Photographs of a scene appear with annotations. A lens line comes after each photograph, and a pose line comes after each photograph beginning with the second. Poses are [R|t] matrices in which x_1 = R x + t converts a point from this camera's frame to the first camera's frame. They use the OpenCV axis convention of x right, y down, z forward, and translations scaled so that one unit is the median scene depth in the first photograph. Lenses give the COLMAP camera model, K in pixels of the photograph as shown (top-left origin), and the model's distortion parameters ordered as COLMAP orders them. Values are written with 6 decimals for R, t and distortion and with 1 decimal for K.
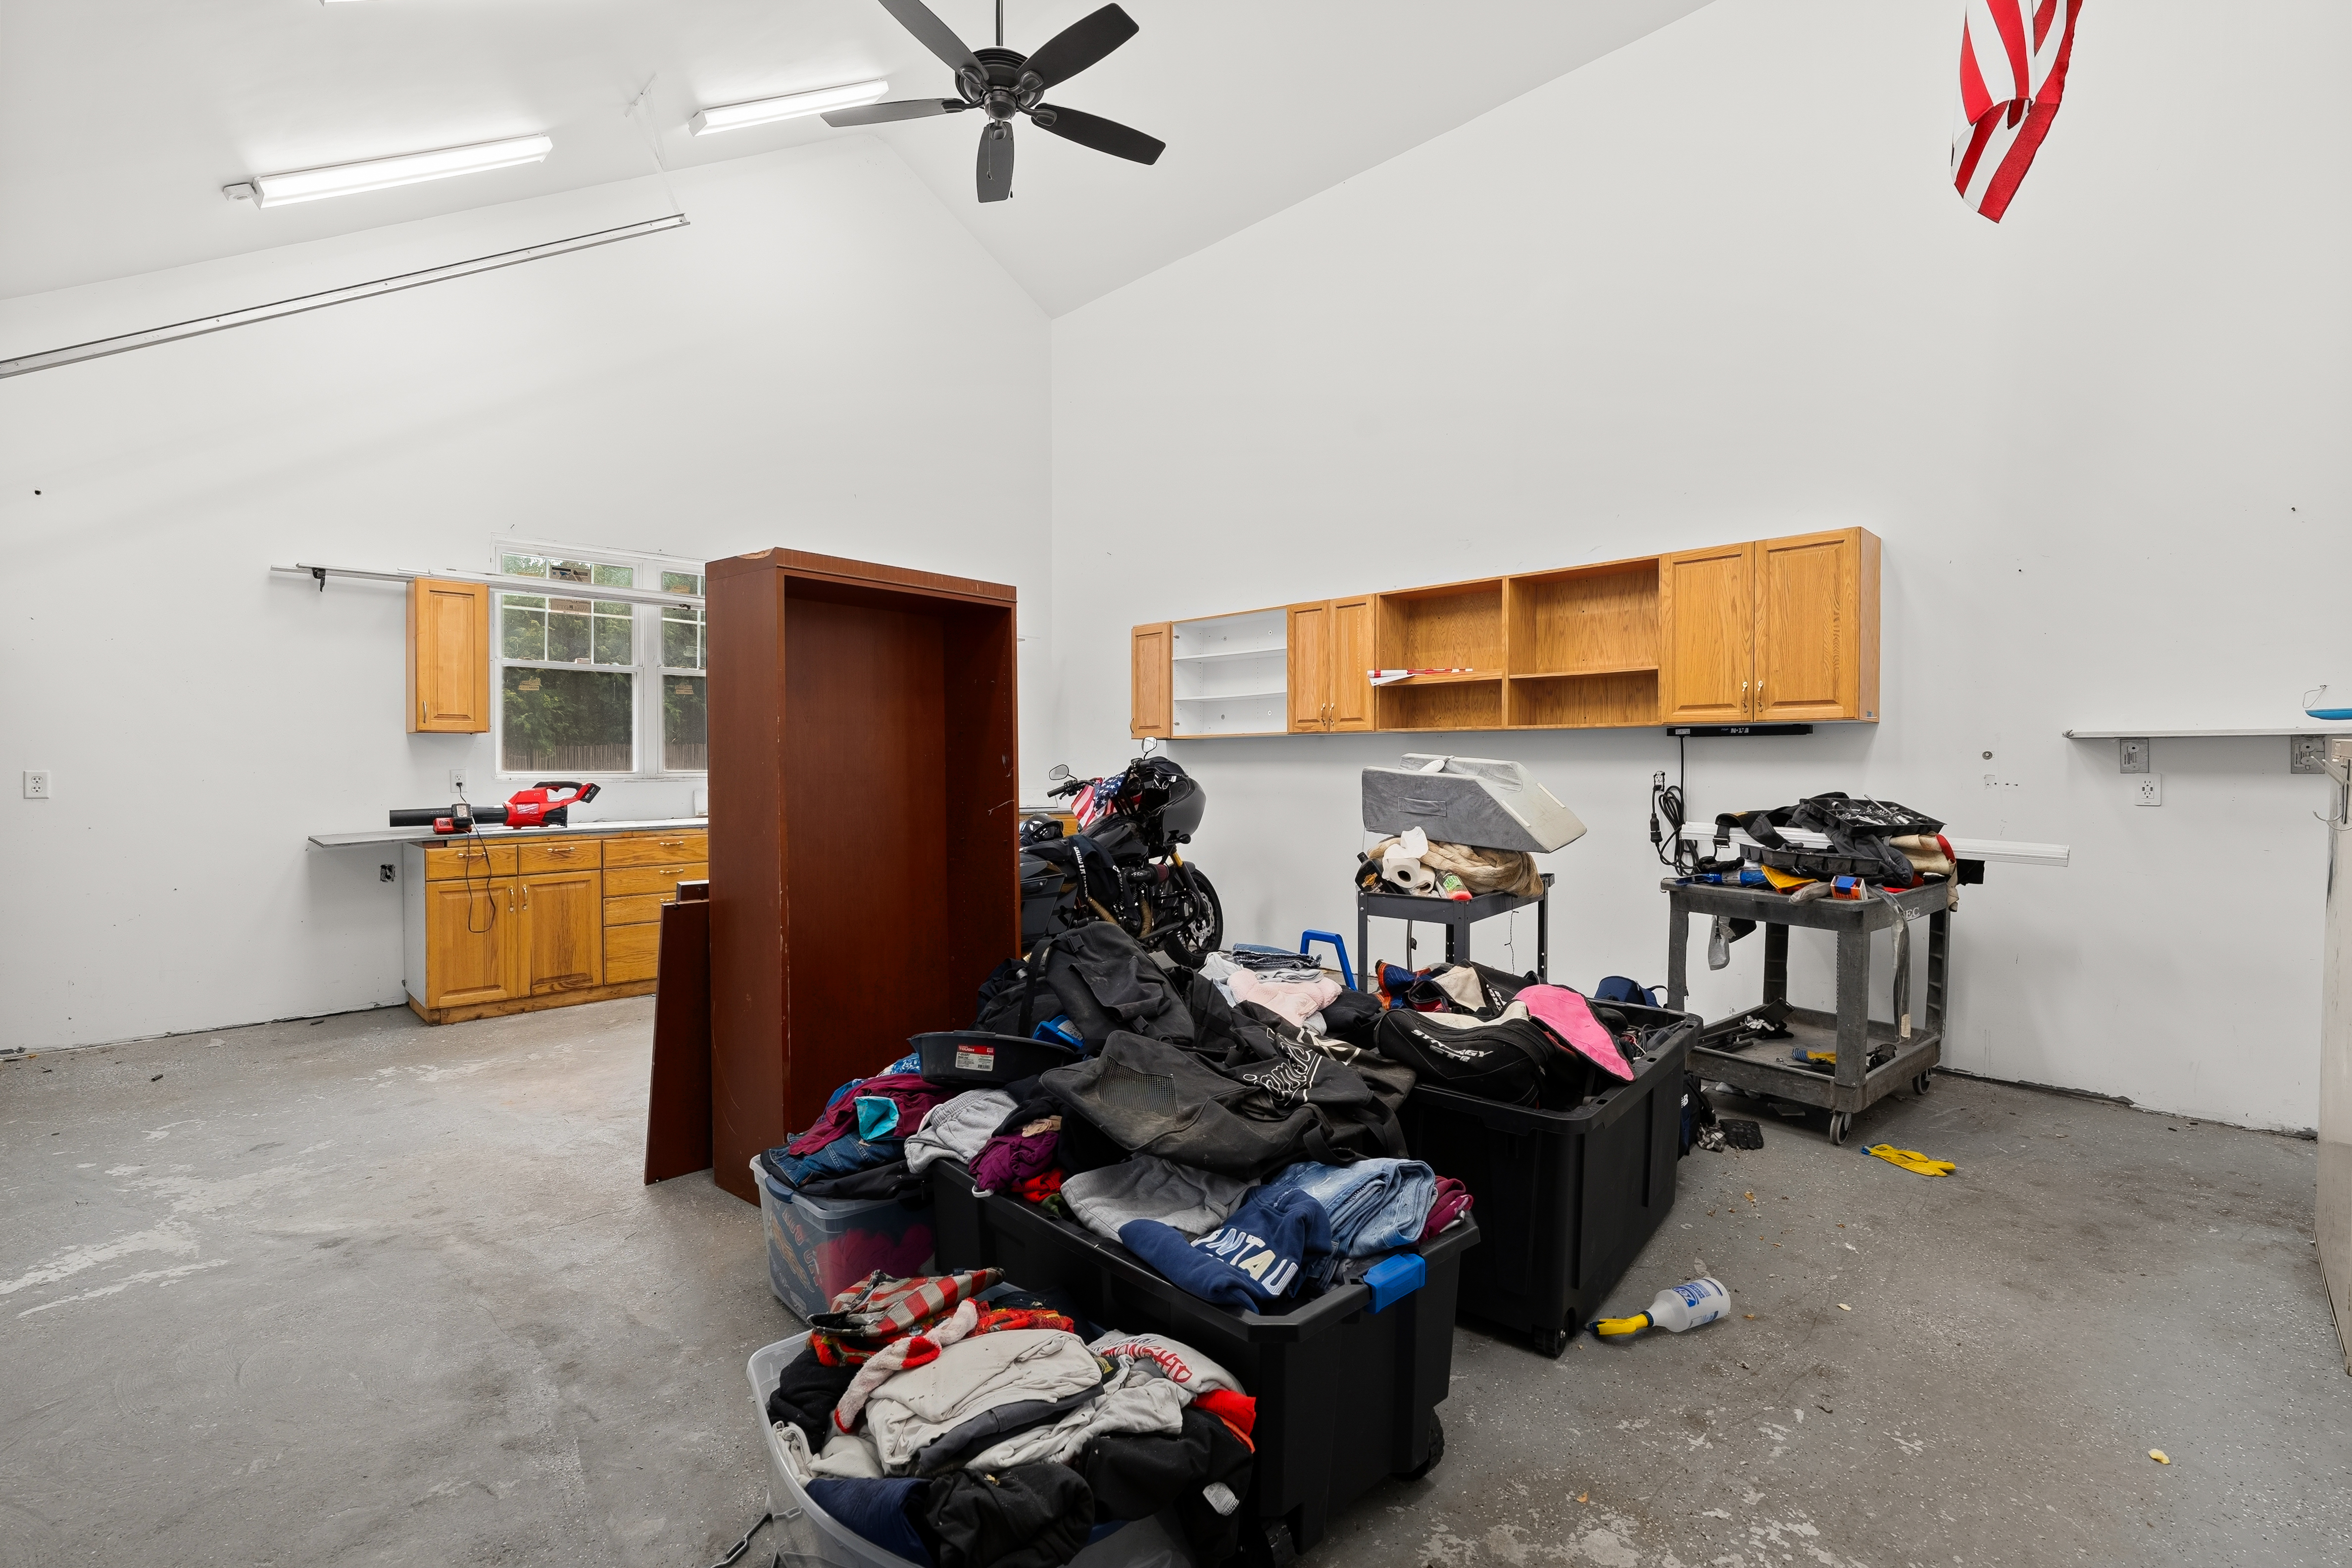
lens RADIAL K [[1067.2, 0, 1180.7], [0, 1067.2, 782.4], [0, 0, 1]] dist [-0.009611, 0.000535]
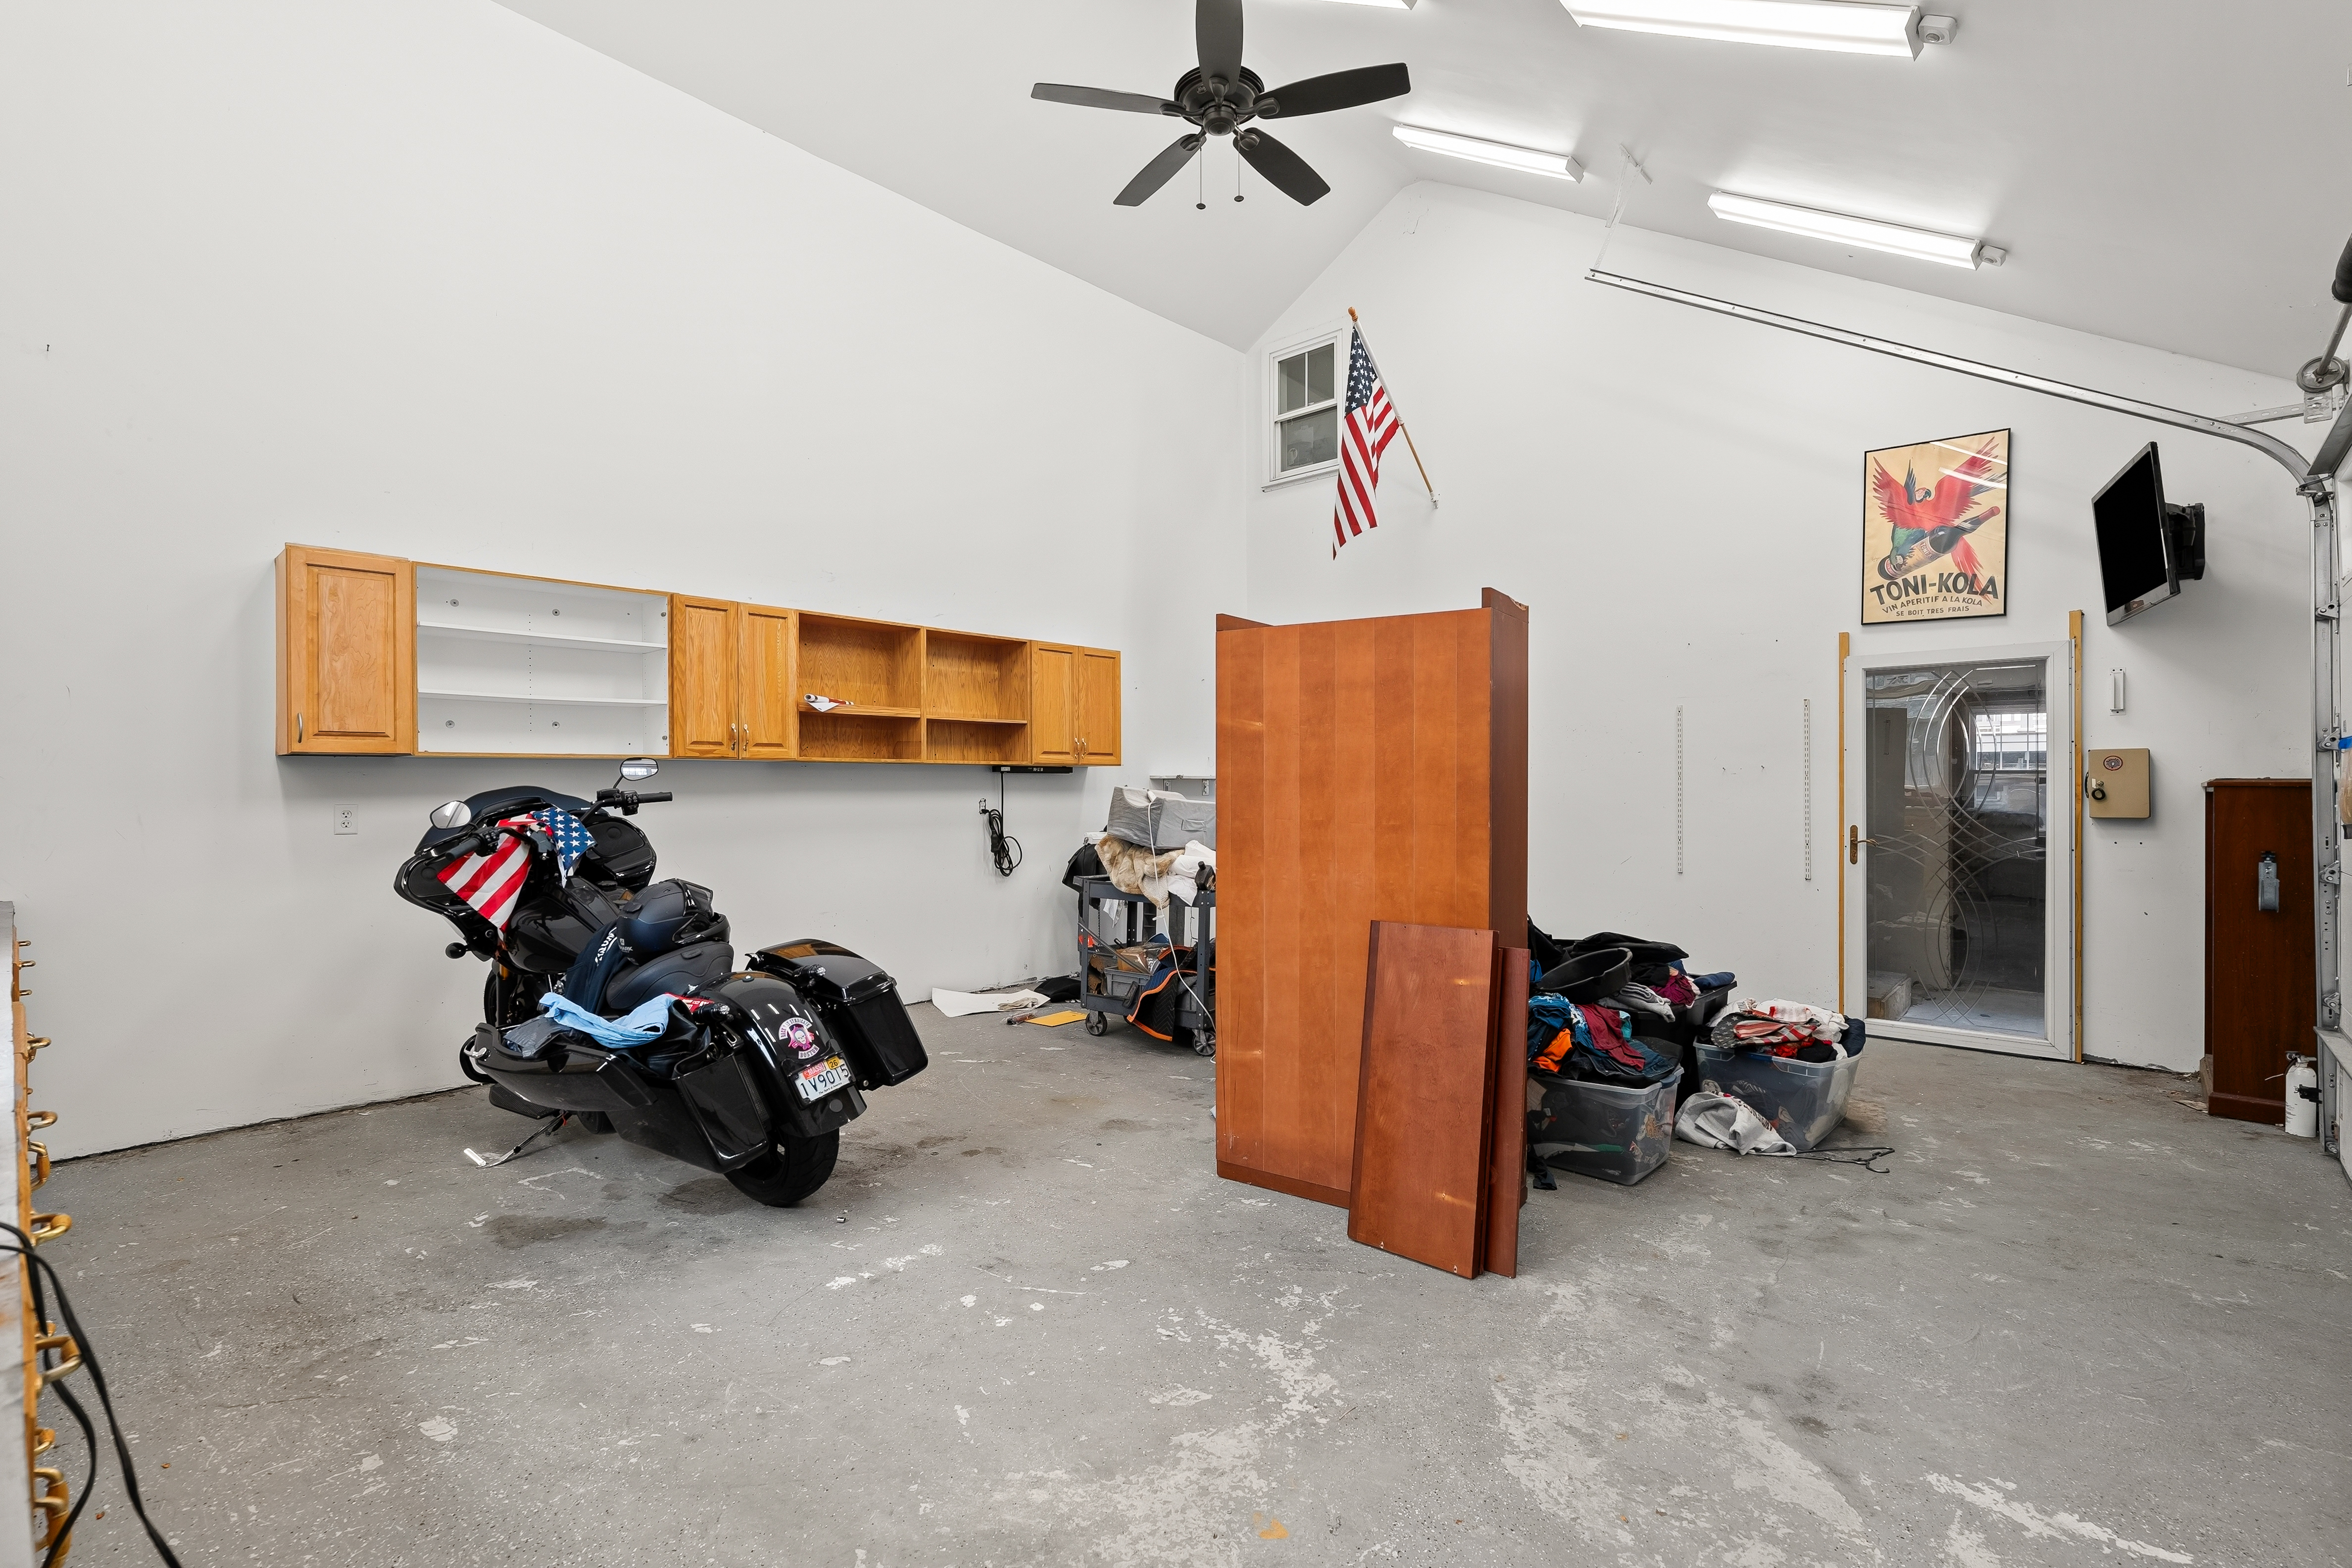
lens RADIAL K [[1067.2, 0, 1179.2], [0, 1067.2, 788.5], [0, 0, 1]] dist [-0.009611, 0.000535]
pose [[-0.065992, -0.001599, 0.997819, -0.947291], [0.018860, 0.999818, 0.002850, -0.024091], [-0.997642, 0.019007, -0.065950, 0.922141]]
